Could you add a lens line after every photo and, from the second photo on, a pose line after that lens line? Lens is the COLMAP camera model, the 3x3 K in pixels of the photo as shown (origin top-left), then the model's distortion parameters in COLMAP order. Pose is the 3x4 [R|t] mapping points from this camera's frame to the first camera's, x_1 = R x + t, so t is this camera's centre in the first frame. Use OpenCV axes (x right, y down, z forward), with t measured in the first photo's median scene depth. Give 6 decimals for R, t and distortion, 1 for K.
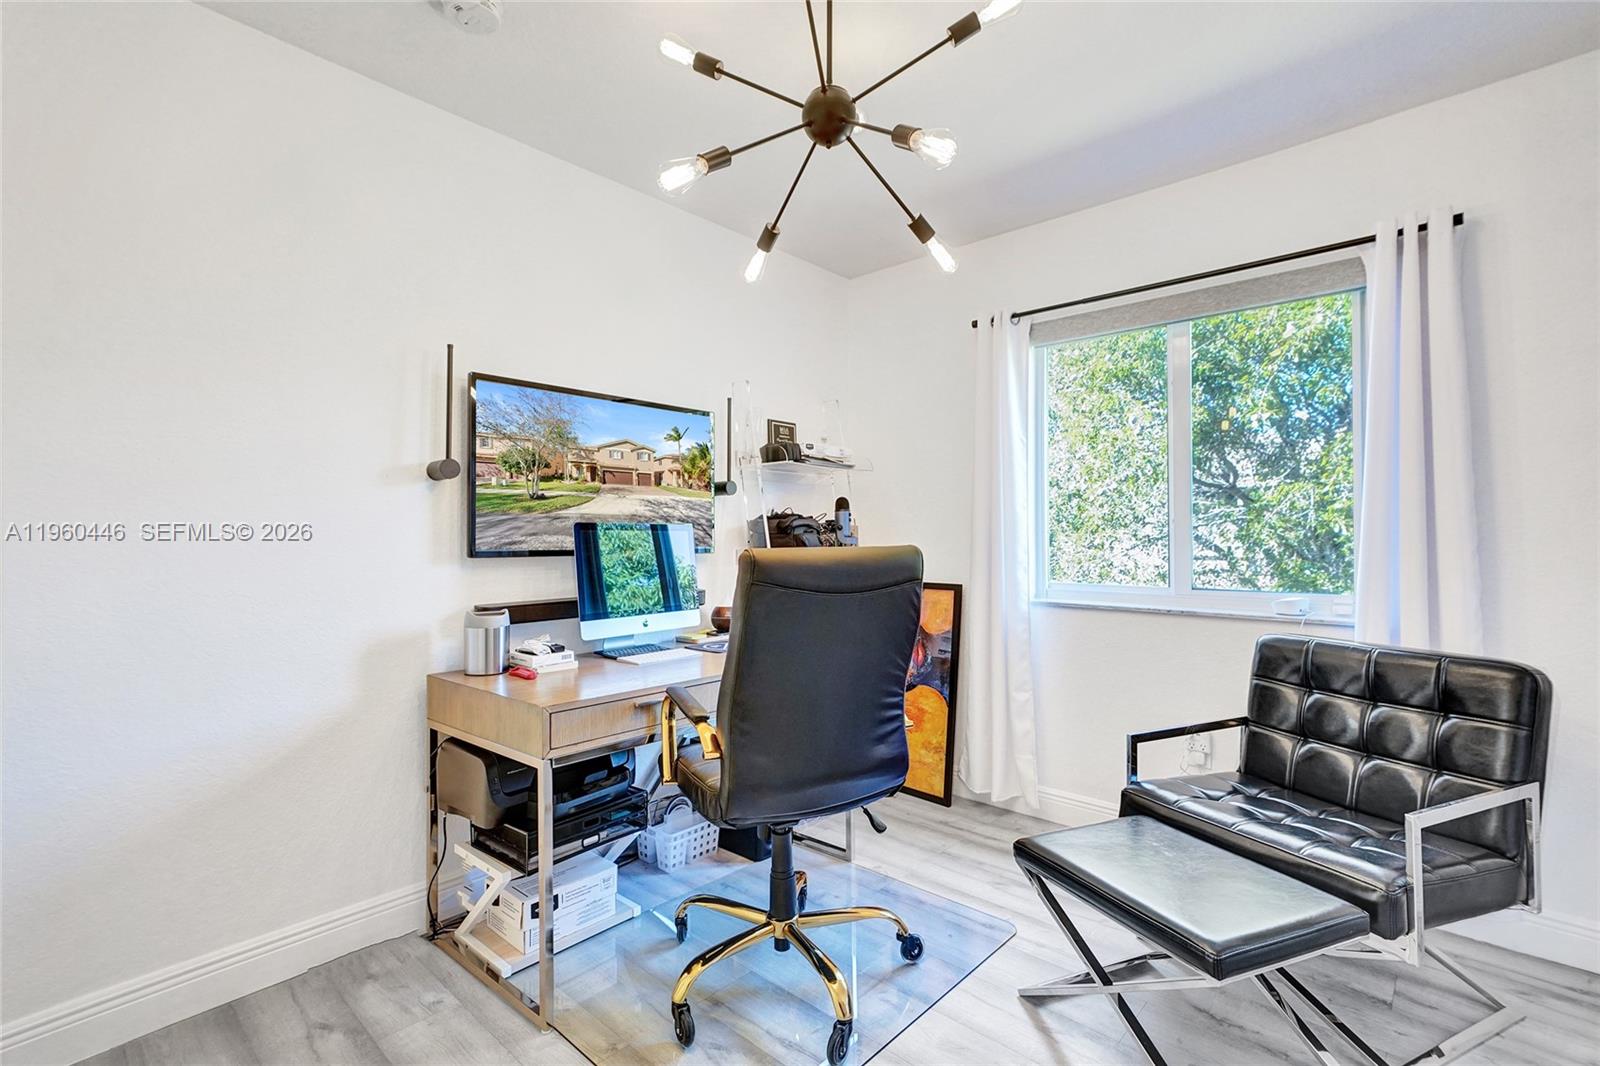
lens RADIAL K [[731.9, 0, 799.2], [0, 731.9, 538.3], [0, 0, 1]] dist [-0.000624, 0.009885]
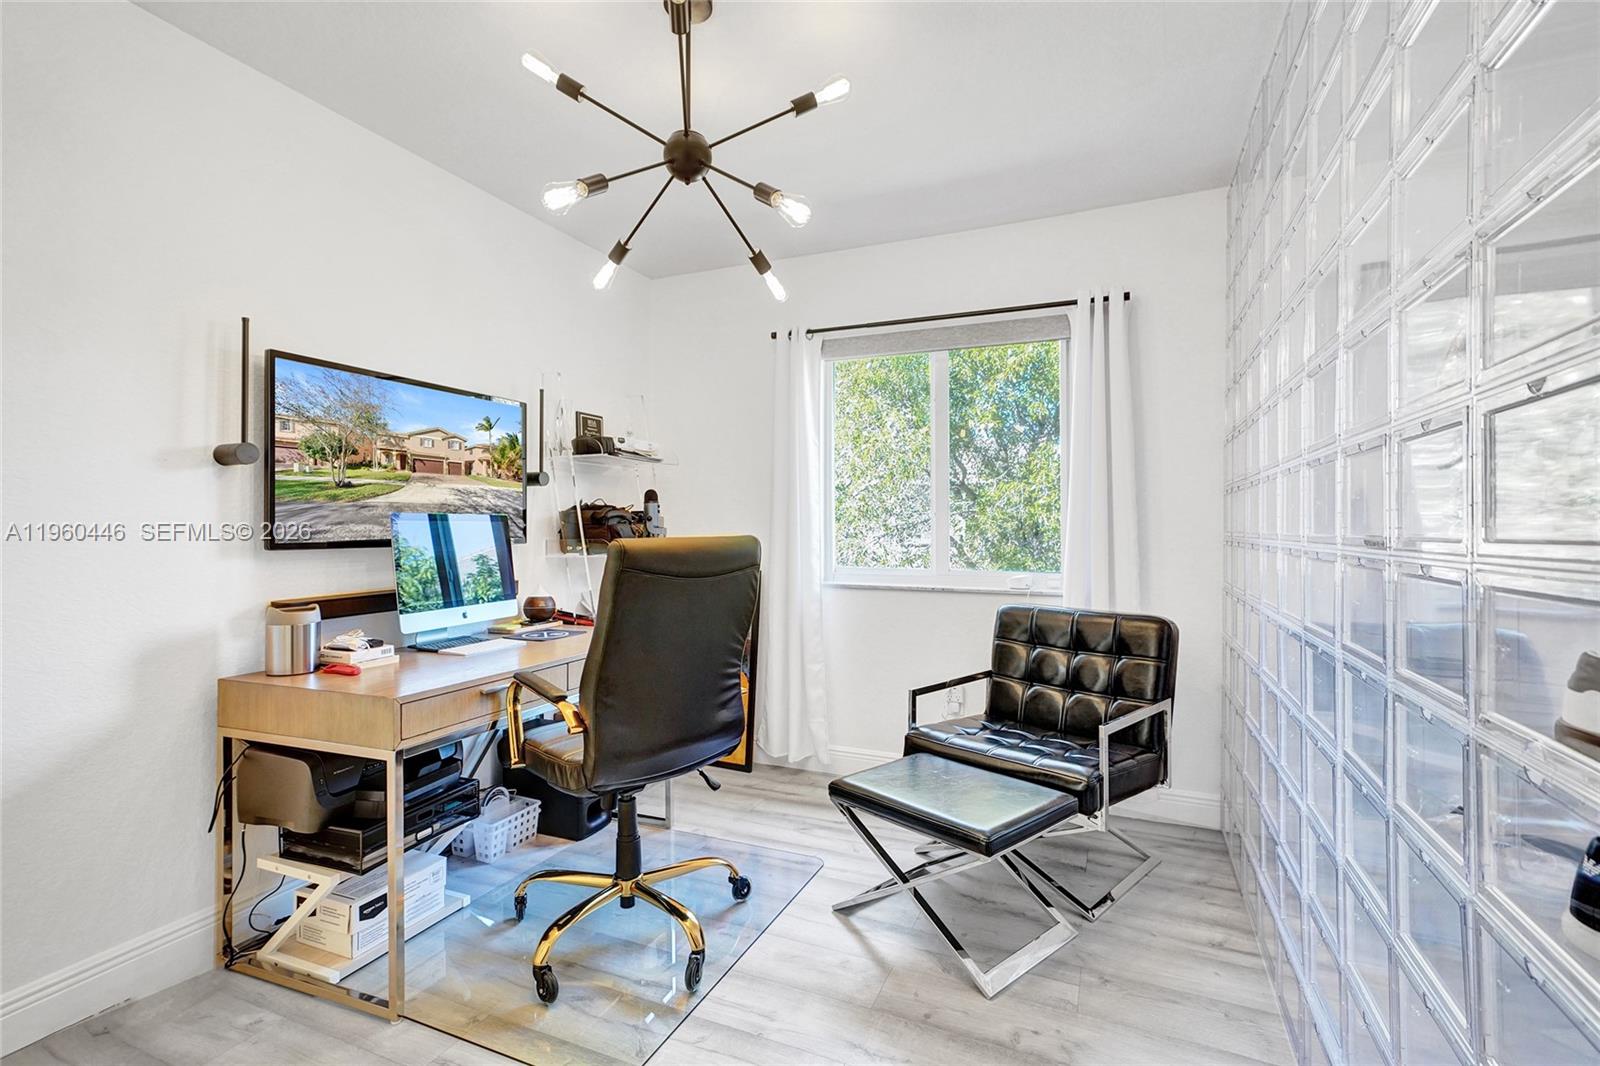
lens RADIAL K [[731.9, 0, 799.2], [0, 731.9, 538.3], [0, 0, 1]] dist [-0.000624, 0.009885]
pose [[0.947975, -0.004411, 0.318315, -0.113612], [-0.000083, 0.999901, 0.014102, -0.001647], [-0.318345, -0.013395, 0.947880, -0.096031]]
